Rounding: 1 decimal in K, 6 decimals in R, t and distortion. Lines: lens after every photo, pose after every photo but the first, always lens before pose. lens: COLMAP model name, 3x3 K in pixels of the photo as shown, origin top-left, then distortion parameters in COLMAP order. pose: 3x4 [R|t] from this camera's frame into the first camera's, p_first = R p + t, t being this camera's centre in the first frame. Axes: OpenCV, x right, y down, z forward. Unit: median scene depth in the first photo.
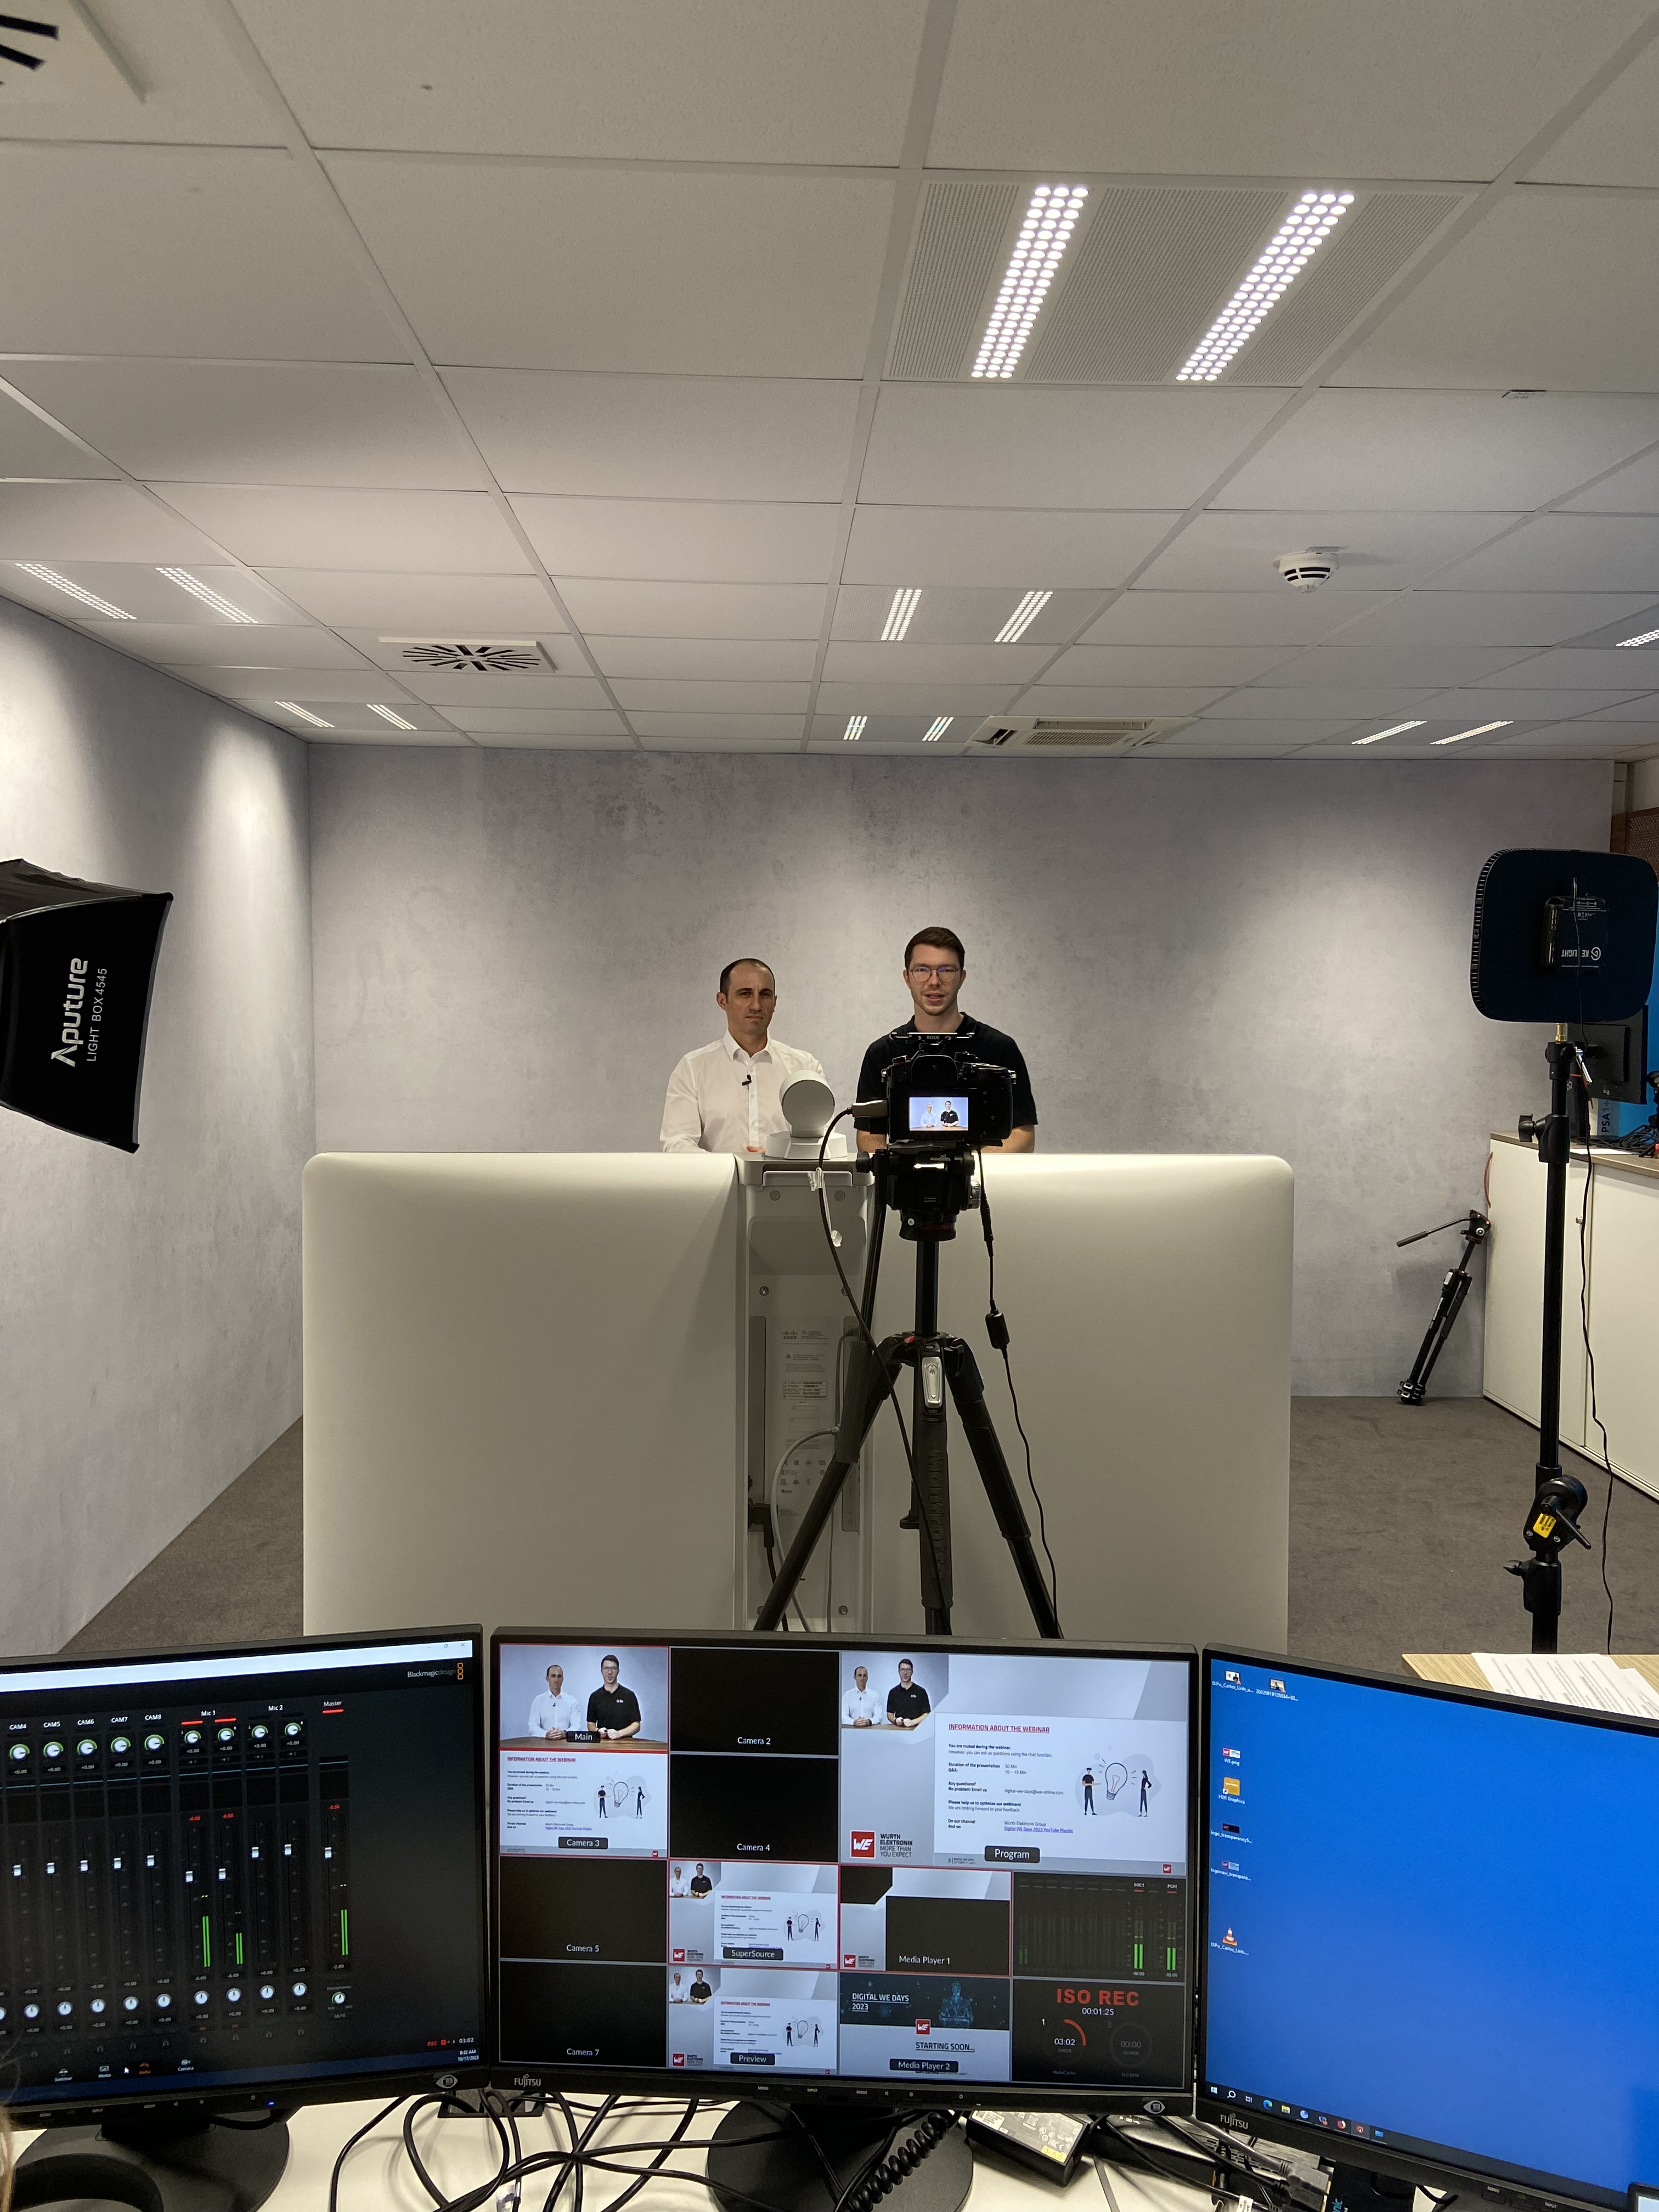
lens RADIAL K [[1680.2, 0, 823.8], [0, 1680.2, 1104.3], [0, 0, 1]] dist [0.068089, 0.000416]
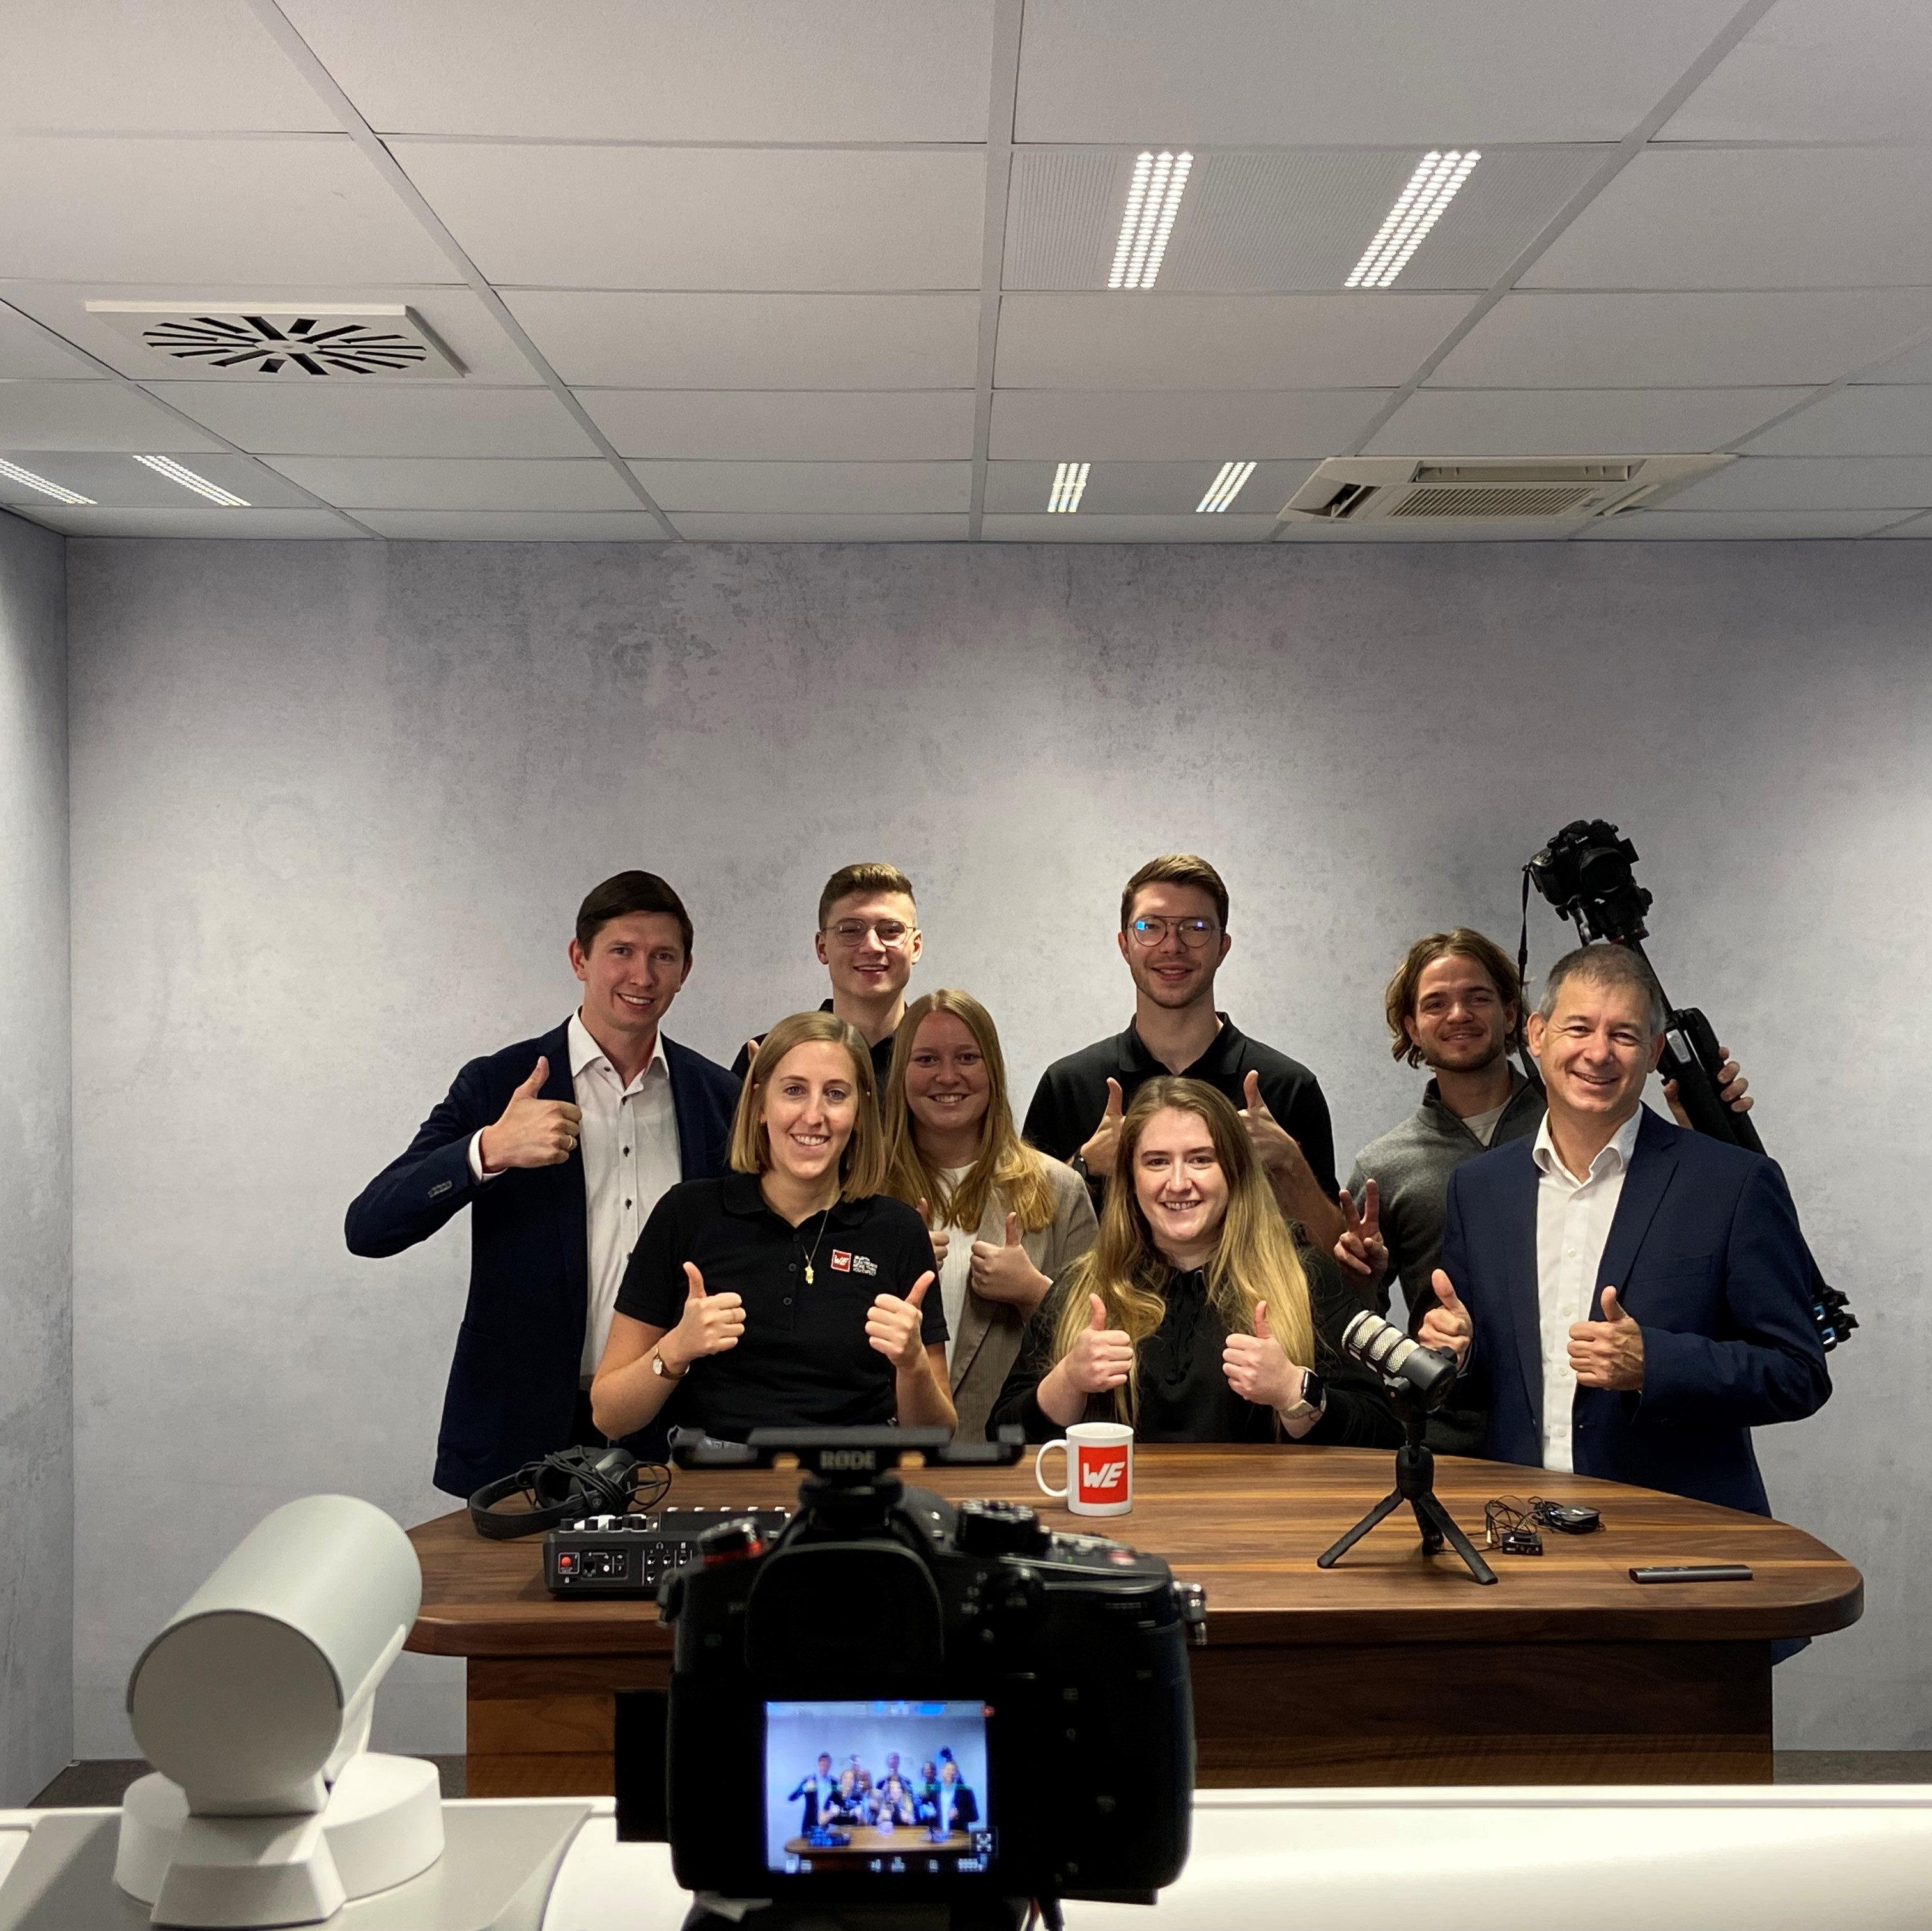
lens RADIAL K [[2760.8, 0, 967.6], [0, 2760.8, 963.9], [0, 0, 1]] dist [0.054435, 0.000000]
pose [[0.999619, -0.010437, -0.025541, 0.006869], [0.008862, 0.998098, -0.061013, -0.020041], [0.026129, 0.060763, 0.997810, 0.130448]]
